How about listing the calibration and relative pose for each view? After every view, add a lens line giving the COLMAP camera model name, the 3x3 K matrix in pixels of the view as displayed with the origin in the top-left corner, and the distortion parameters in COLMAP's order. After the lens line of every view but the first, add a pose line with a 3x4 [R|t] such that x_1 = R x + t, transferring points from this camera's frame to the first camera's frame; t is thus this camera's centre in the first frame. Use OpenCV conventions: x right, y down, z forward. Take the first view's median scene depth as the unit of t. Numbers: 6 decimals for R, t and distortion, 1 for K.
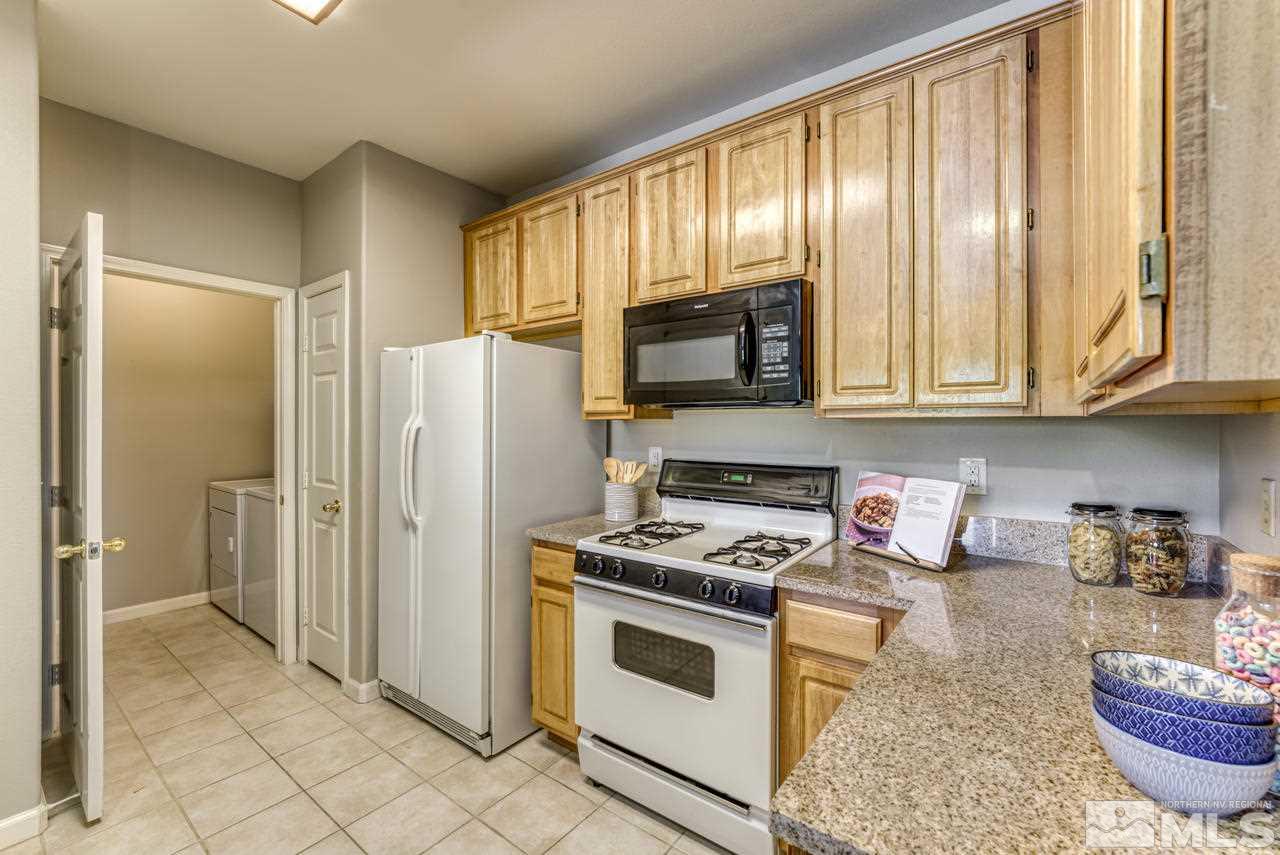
lens RADIAL K [[532.1, 0, 639.1], [0, 532.1, 429.3], [0, 0, 1]] dist [-0.010921, 0.003529]
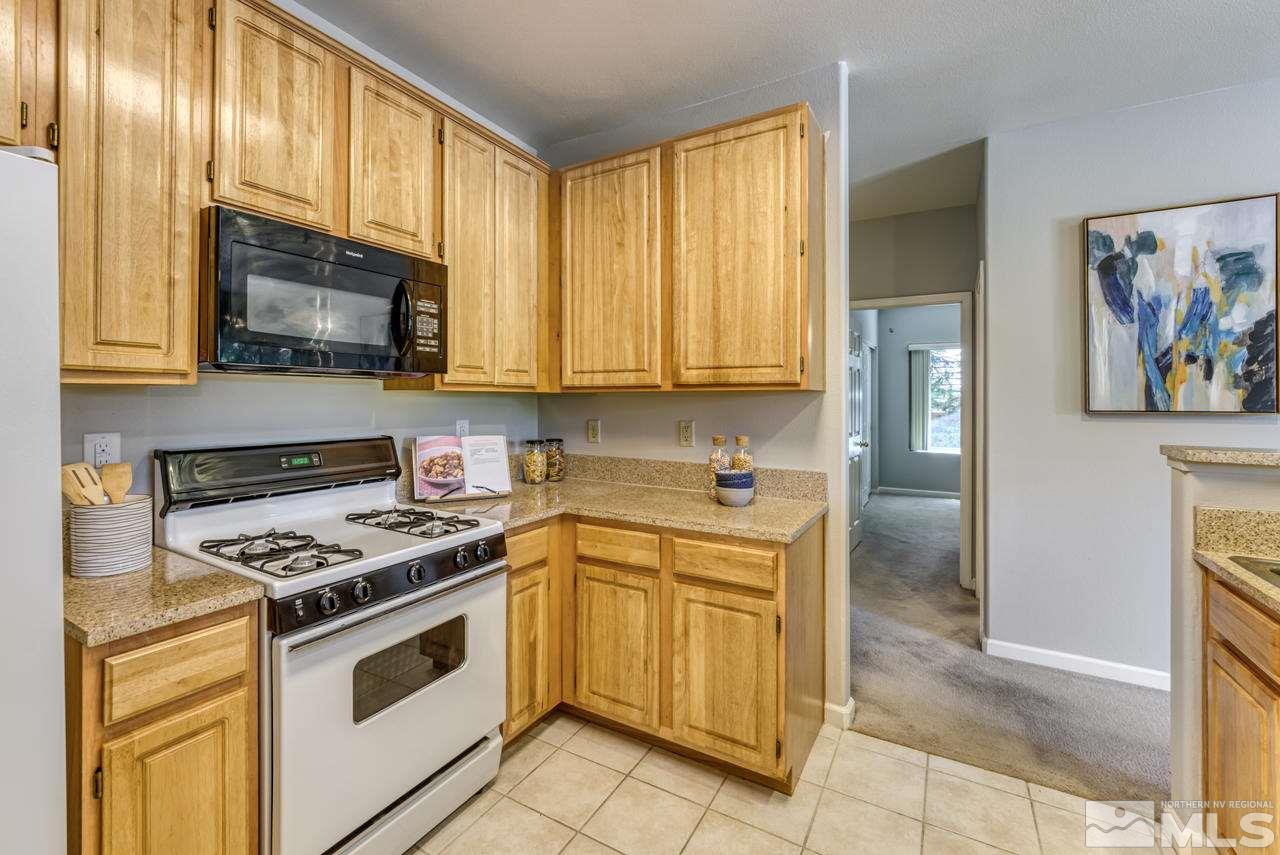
lens RADIAL K [[555.6, 0, 612.9], [0, 555.6, 397.9], [0, 0, 1]] dist [-0.003899, 0.000121]
pose [[-0.098351, -0.001172, 0.995151, -0.707550], [0.002354, 0.999996, 0.001411, -0.004850], [-0.995149, 0.002482, -0.098348, 0.606529]]
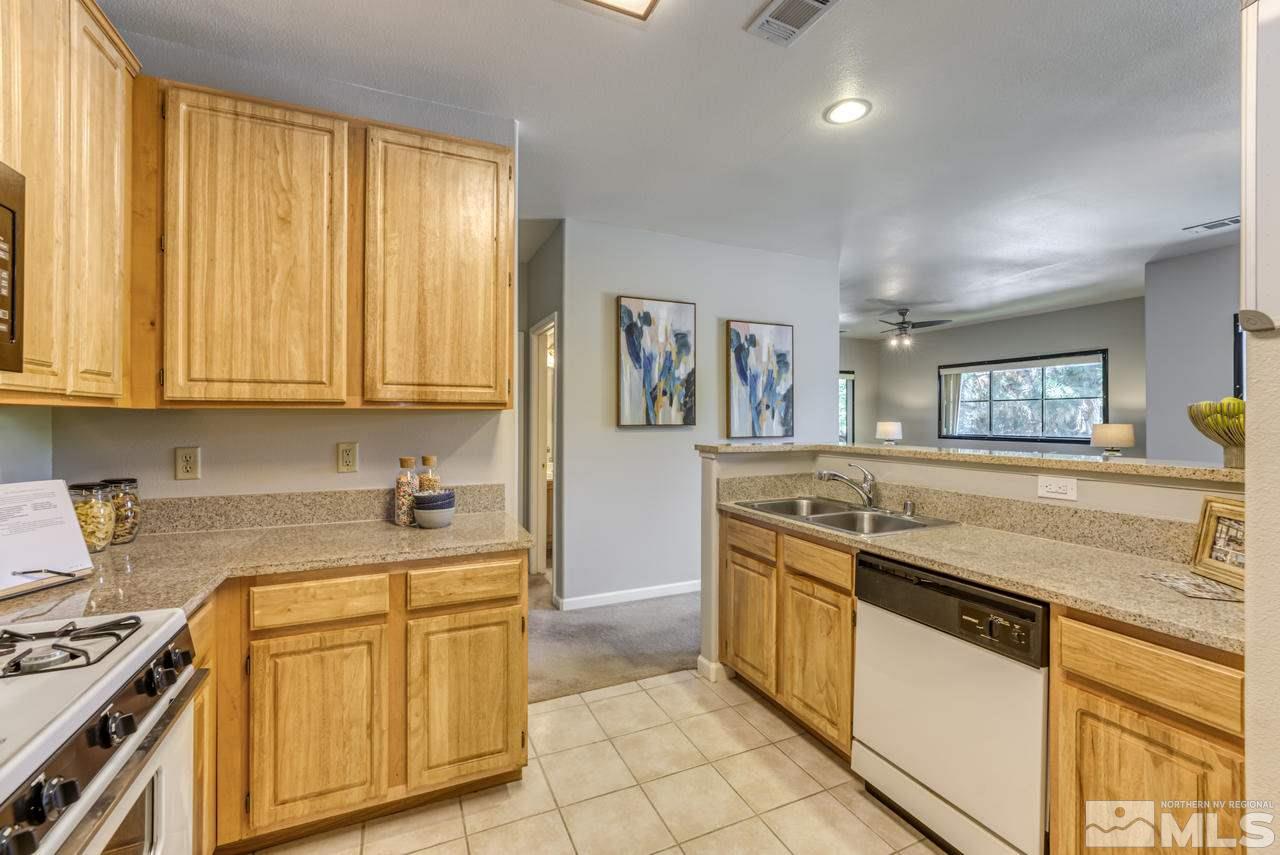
lens RADIAL K [[531.1, 0, 636.2], [0, 531.1, 417.0], [0, 0, 1]] dist [-0.005972, 0.000165]
pose [[-0.874953, -0.001118, 0.484207, -0.487105], [0.000417, 0.999995, 0.003063, -0.004843], [-0.484208, 0.002882, -0.874948, 0.940987]]
